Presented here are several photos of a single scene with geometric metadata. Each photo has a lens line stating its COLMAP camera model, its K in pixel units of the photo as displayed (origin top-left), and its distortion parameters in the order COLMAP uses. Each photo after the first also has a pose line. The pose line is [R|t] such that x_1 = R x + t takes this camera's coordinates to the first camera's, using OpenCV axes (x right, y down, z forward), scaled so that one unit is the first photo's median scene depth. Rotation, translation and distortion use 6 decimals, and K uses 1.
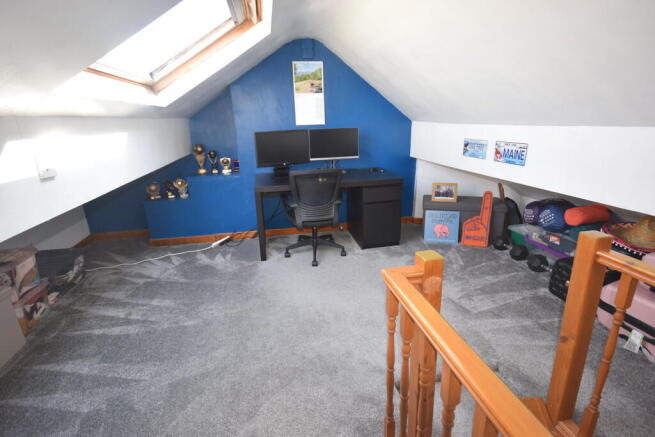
lens RADIAL K [[310.3, 0, 330.5], [0, 310.3, 216.6], [0, 0, 1]] dist [-0.001527, -0.000315]
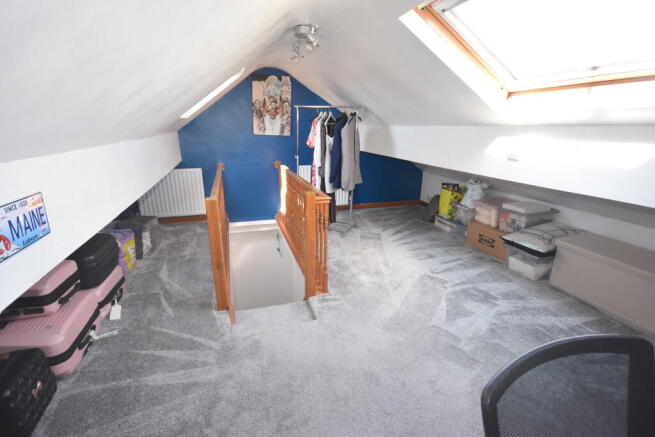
lens RADIAL K [[310.3, 0, 330.5], [0, 310.3, 216.6], [0, 0, 1]] dist [-0.001527, -0.000315]
pose [[-0.994763, 0.043990, -0.092253, 0.210311], [-0.014962, 0.830234, 0.557214, -0.494201], [0.101104, 0.555676, -0.825228, 1.500338]]
